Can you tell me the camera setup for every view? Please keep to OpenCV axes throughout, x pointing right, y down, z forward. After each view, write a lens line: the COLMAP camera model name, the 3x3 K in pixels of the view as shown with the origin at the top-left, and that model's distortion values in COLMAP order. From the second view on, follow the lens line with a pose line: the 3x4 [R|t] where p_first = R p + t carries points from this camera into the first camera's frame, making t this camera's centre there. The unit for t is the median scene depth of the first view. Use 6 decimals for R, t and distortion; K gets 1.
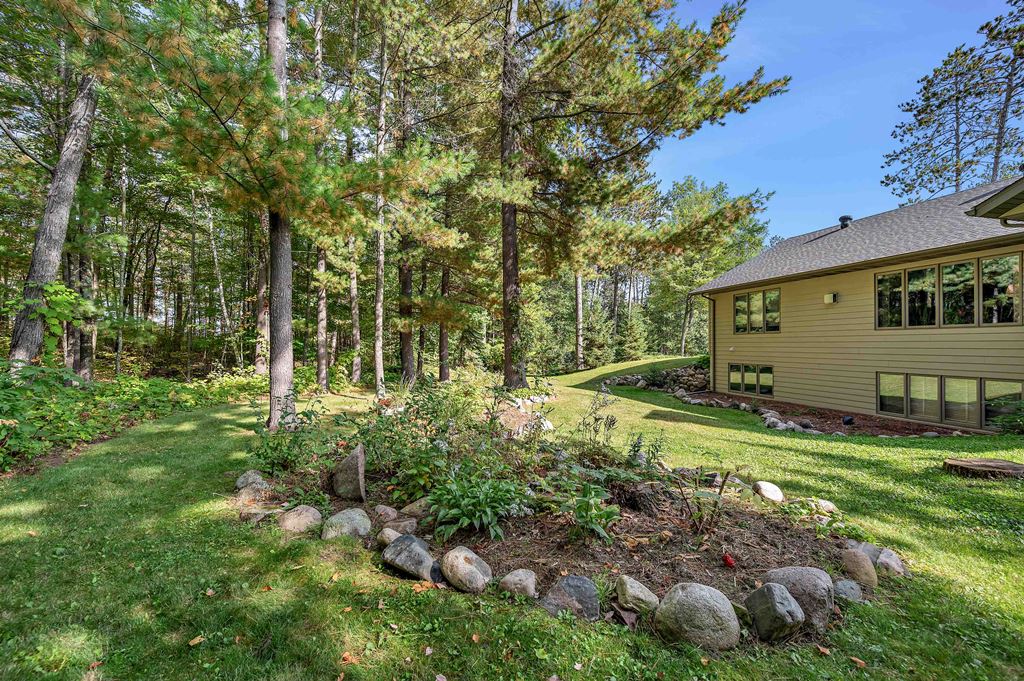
lens RADIAL K [[408.3, 0, 511.4], [0, 408.3, 345.0], [0, 0, 1]] dist [0.001845, 0.000312]
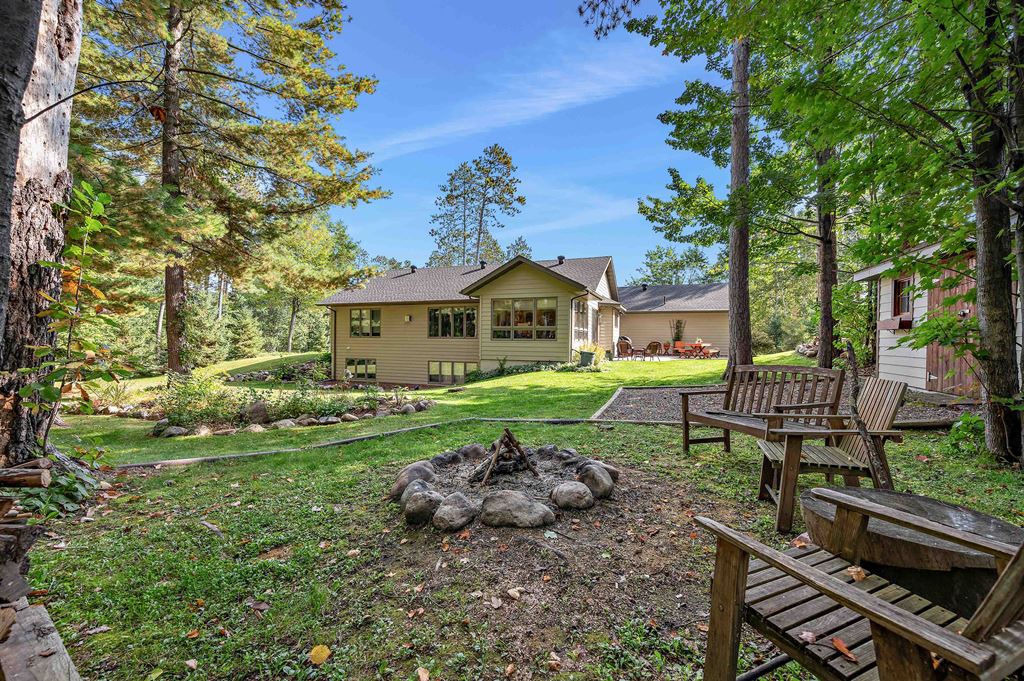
lens RADIAL K [[408.3, 0, 512.0], [0, 408.3, 342.6], [0, 0, 1]] dist [0.001845, 0.000312]
pose [[0.589319, 0.005725, 0.807880, -0.260408], [-0.011569, 0.999932, 0.001353, -0.017657], [-0.807818, -0.010144, 0.589345, -0.271971]]
